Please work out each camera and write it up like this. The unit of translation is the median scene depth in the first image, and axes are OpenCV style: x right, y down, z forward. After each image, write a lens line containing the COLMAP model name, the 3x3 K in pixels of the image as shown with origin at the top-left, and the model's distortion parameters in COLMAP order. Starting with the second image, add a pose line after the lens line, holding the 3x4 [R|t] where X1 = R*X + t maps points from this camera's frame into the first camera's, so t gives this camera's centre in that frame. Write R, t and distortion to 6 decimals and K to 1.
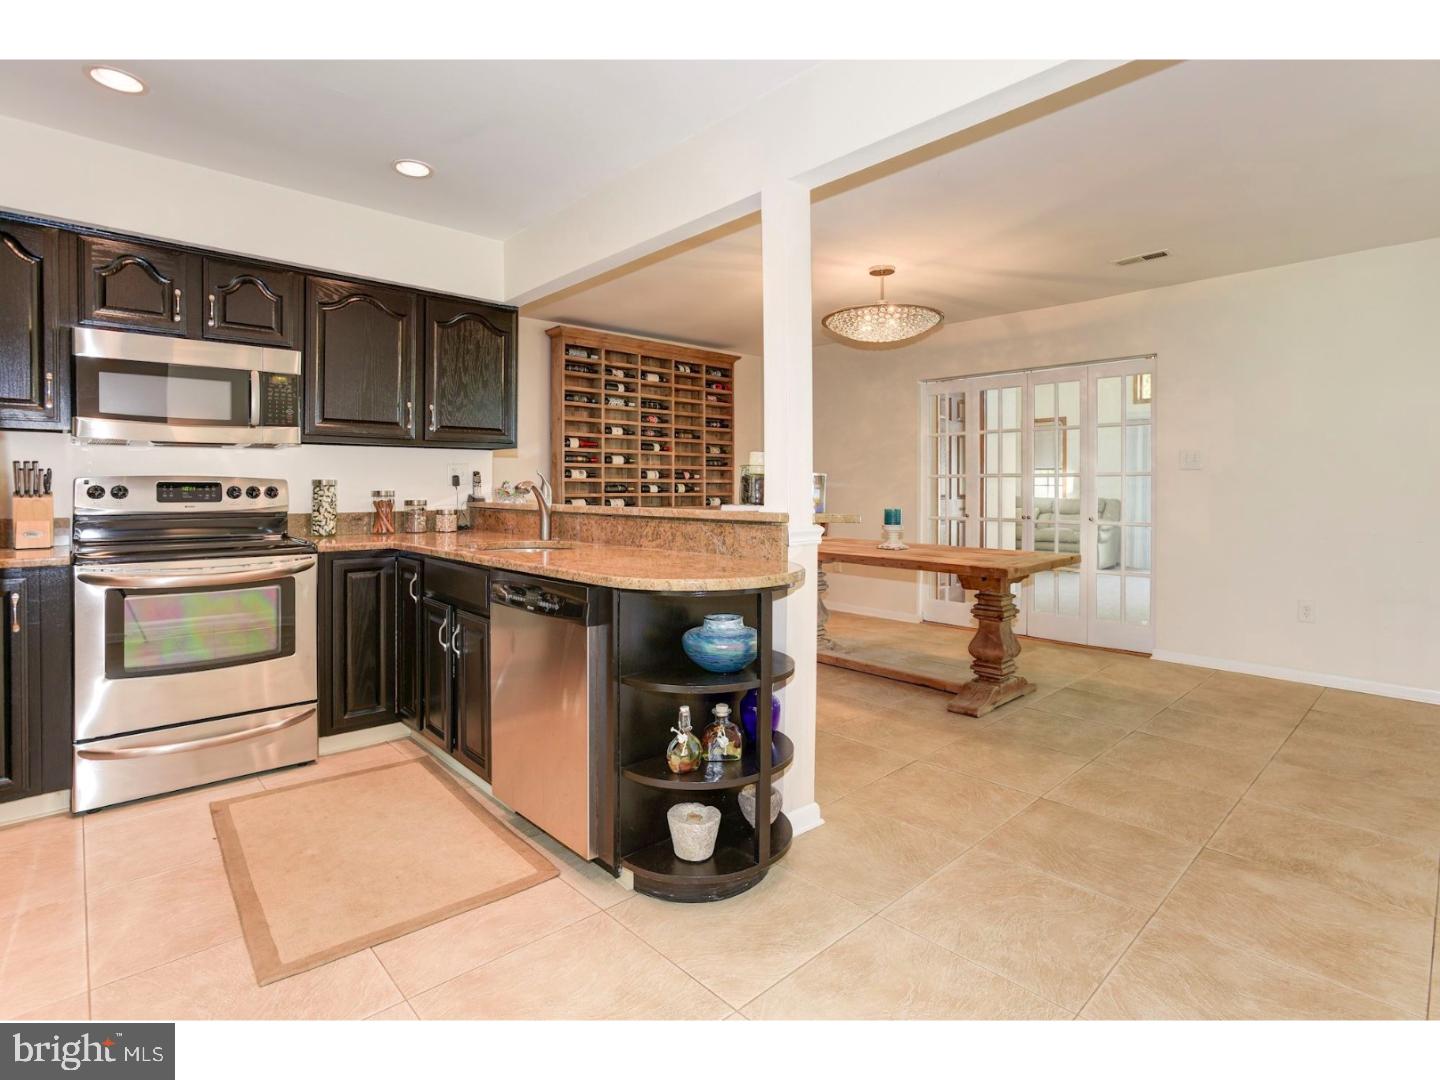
lens RADIAL K [[714.2, 0, 720.9], [0, 714.2, 487.8], [0, 0, 1]] dist [-0.028263, 0.000820]
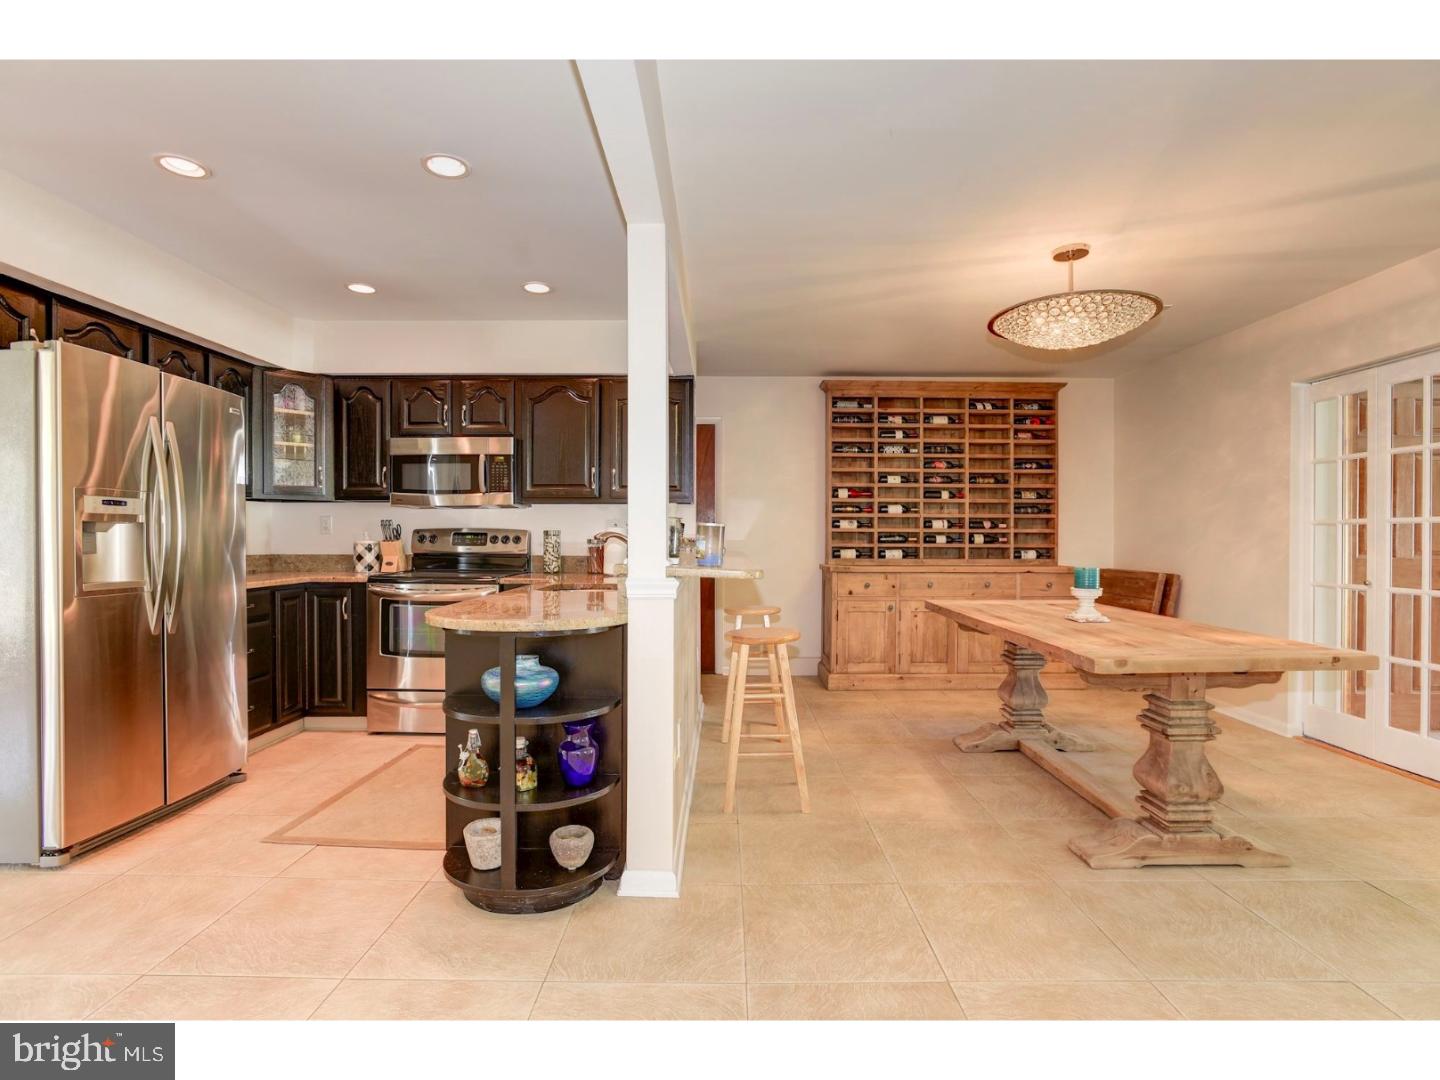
lens RADIAL K [[691.9, 0, 720.0], [0, 691.9, 540.0], [0, 0, 1]] dist [-0.033496, 0.001072]
pose [[0.733833, 0.006555, -0.679298, 0.324599], [-0.004906, 0.999979, 0.004351, -0.000298], [0.679312, 0.000140, 0.733850, 0.154387]]
